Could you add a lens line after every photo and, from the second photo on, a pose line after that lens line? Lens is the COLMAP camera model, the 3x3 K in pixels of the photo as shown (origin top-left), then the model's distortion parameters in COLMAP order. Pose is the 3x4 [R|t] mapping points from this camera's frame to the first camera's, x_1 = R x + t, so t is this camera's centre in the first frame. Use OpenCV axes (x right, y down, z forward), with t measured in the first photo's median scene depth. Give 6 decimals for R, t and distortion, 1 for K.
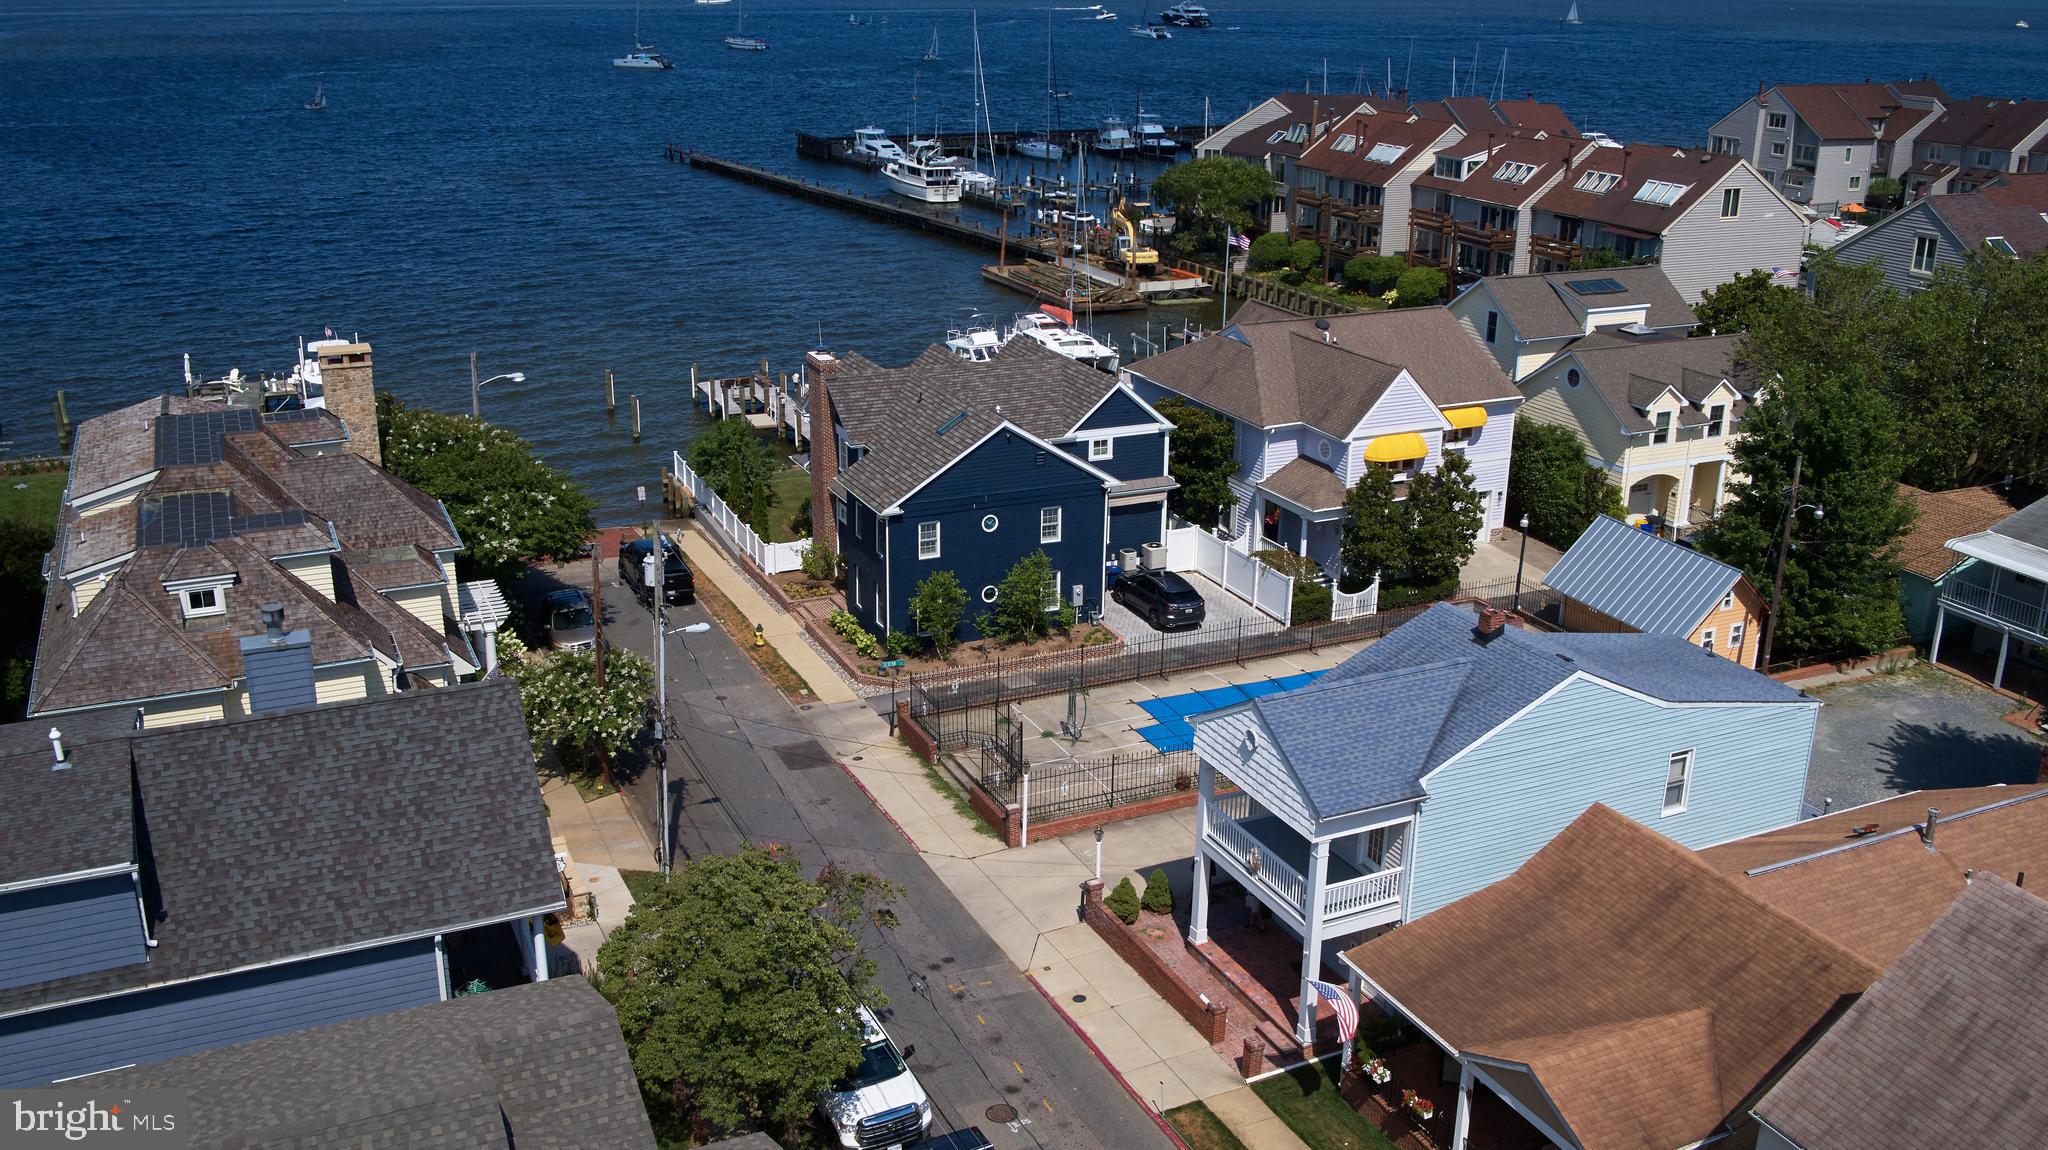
lens RADIAL K [[1778.9, 0, 1019.5], [0, 1778.9, 564.8], [0, 0, 1]] dist [-0.060084, 0.024409]
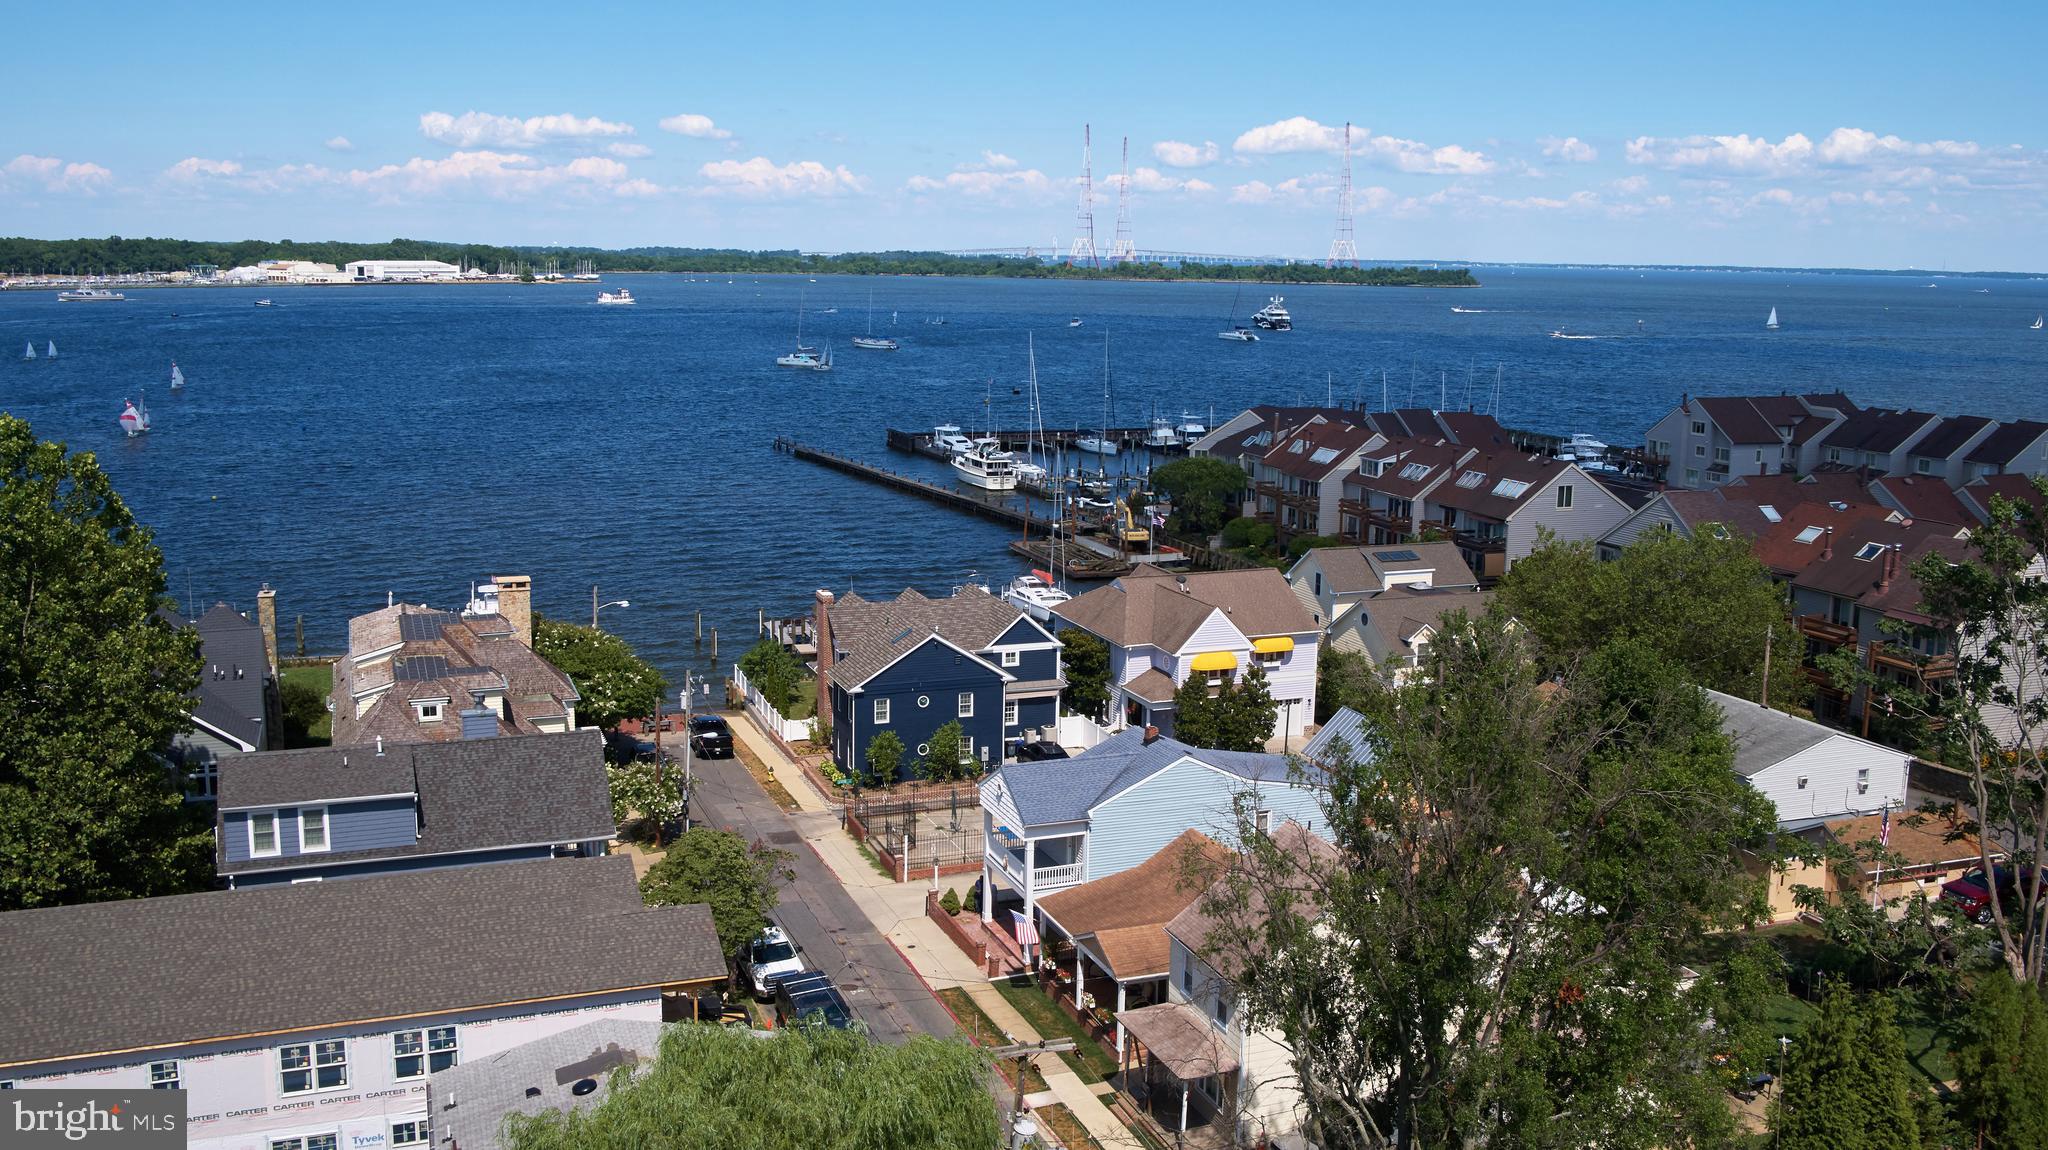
lens RADIAL K [[1778.9, 0, 1022.1], [0, 1778.9, 570.7], [0, 0, 1]] dist [-0.060084, 0.024409]
pose [[0.997478, 0.015176, -0.069332, 0.166895], [-0.025668, 0.987885, -0.153051, 0.094031], [0.066169, 0.154445, 0.985783, -0.493076]]
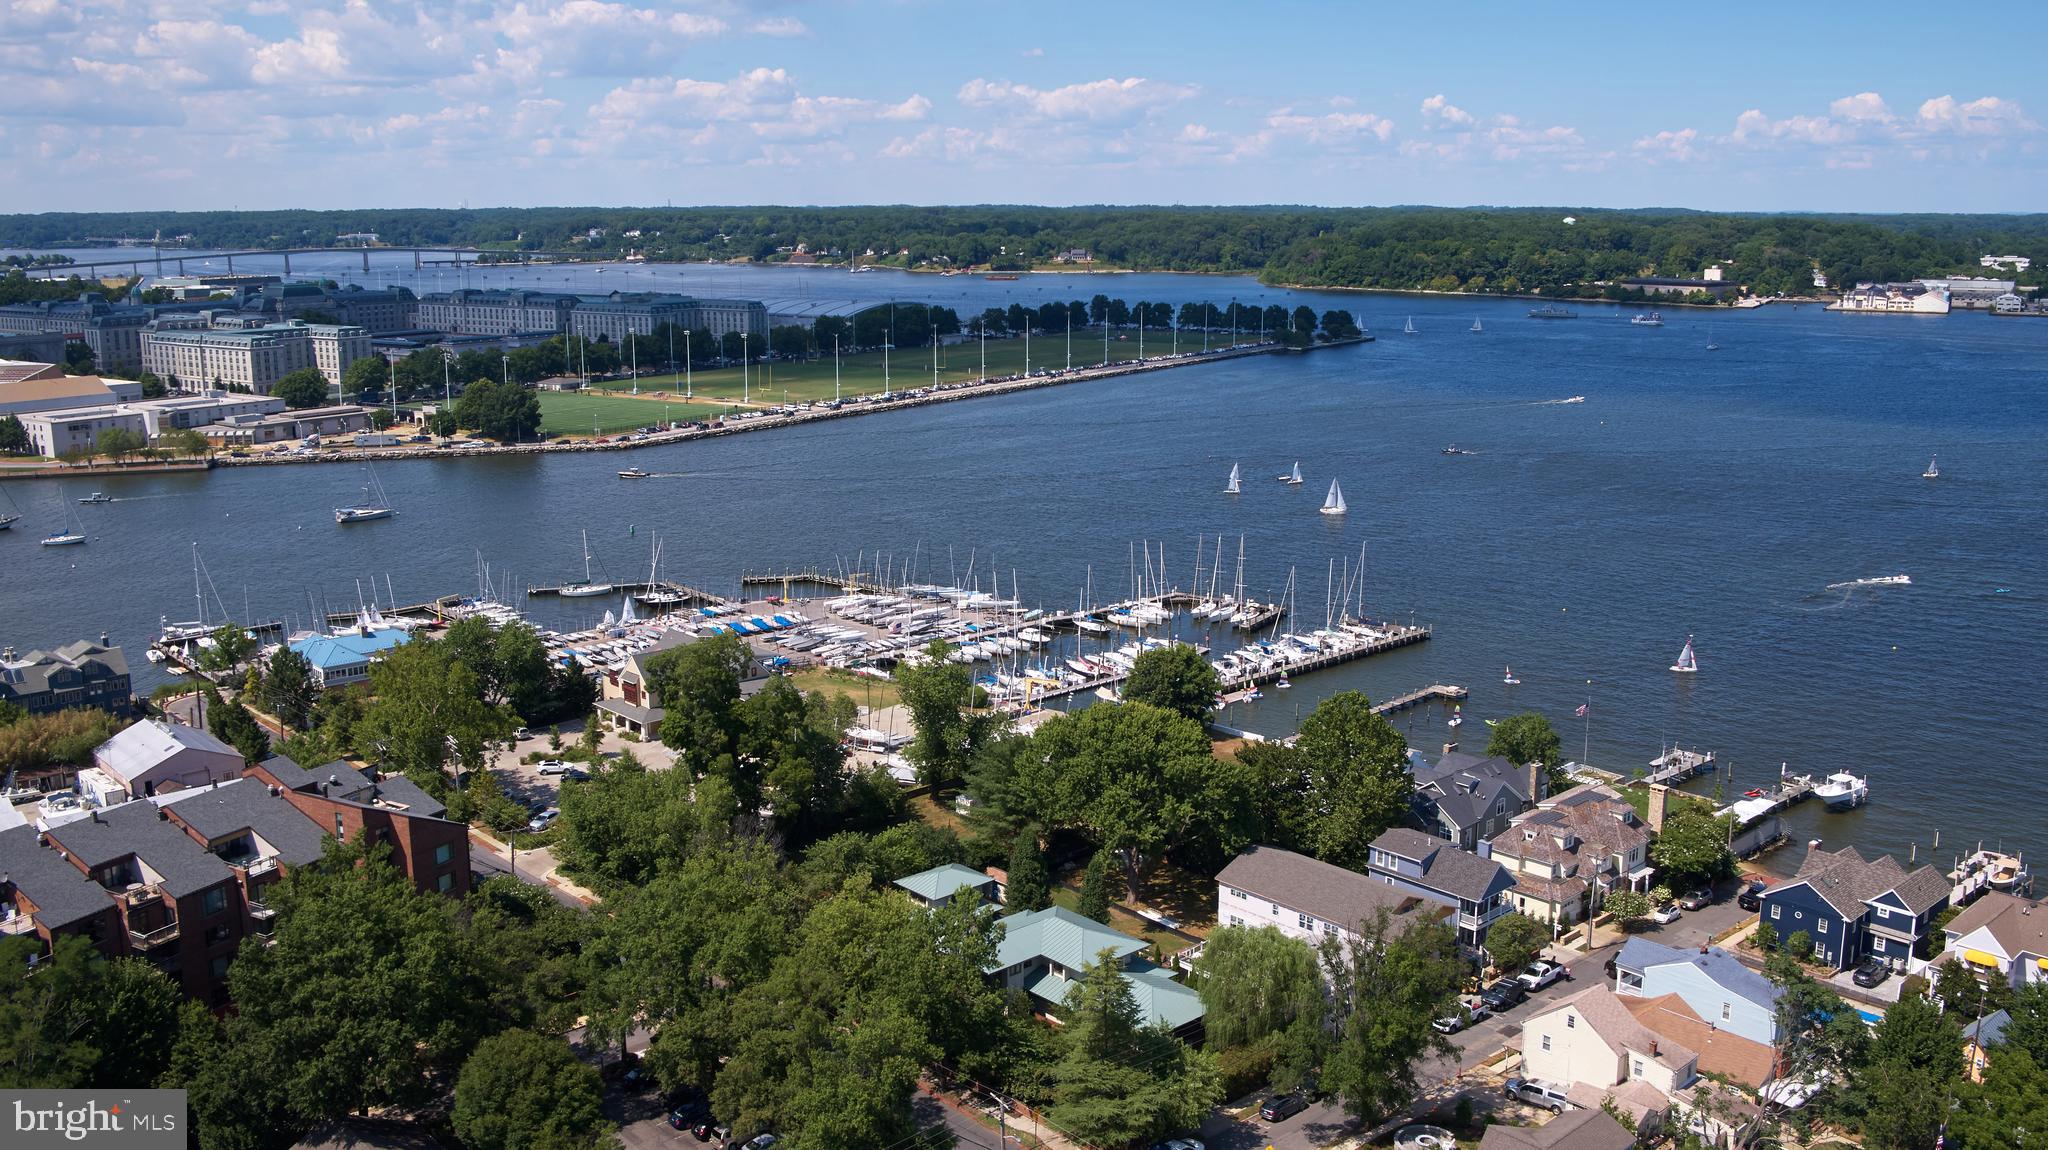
lens RADIAL K [[1778.9, 0, 1019.8], [0, 1778.9, 579.1], [0, 0, 1]] dist [-0.060084, 0.024409]
pose [[0.299102, 0.188451, -0.935427, 2.043610], [-0.300726, 0.948965, 0.095022, -0.407252], [0.905595, 0.252886, 0.340509, -1.144704]]
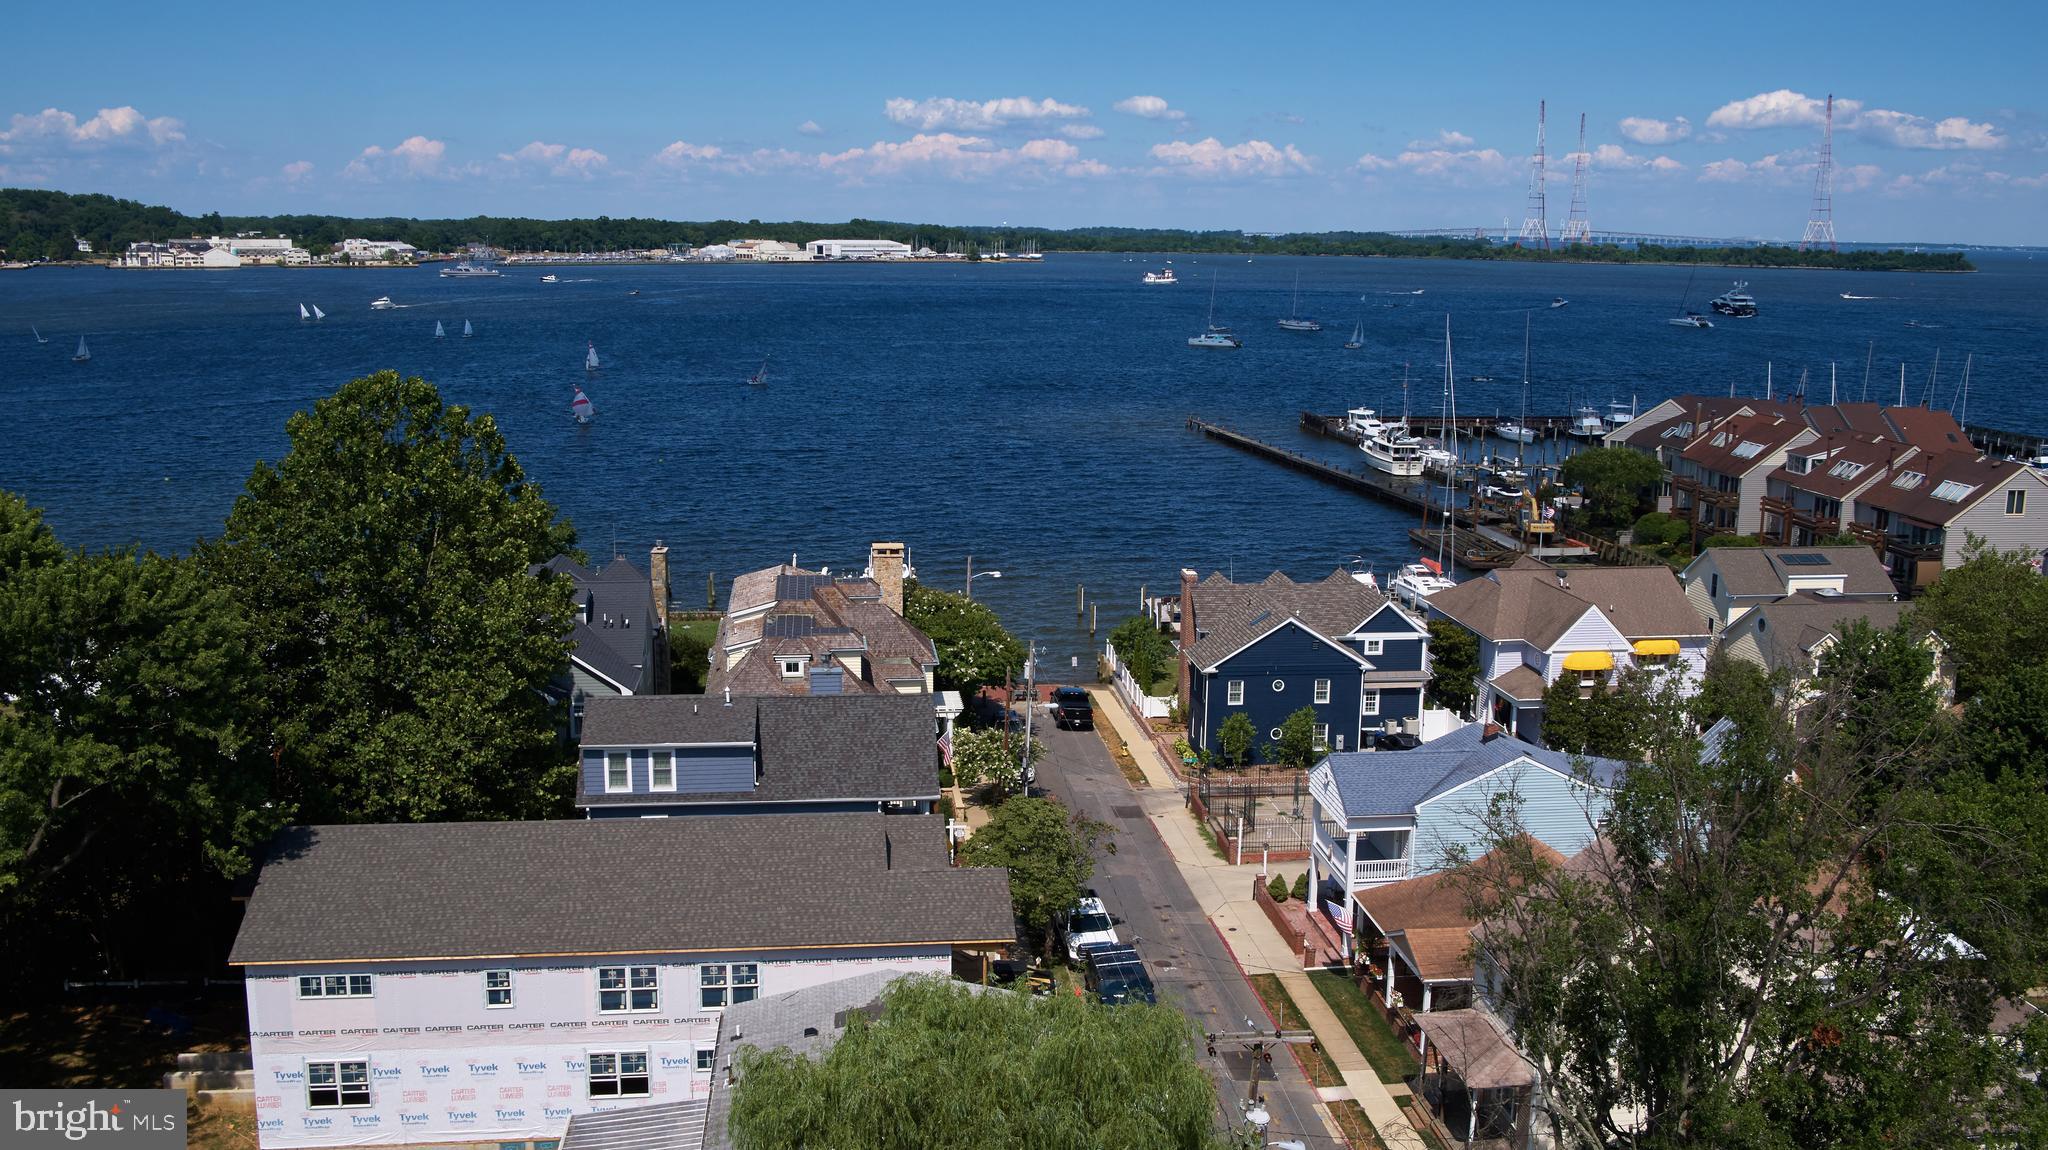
lens RADIAL K [[1778.9, 0, 1019.1], [0, 1778.9, 567.1], [0, 0, 1]] dist [-0.060084, 0.024409]
pose [[0.949883, 0.057746, -0.307227, 0.225810], [-0.101614, 0.986456, -0.128758, 0.091379], [0.295630, 0.153523, 0.942886, -0.484852]]
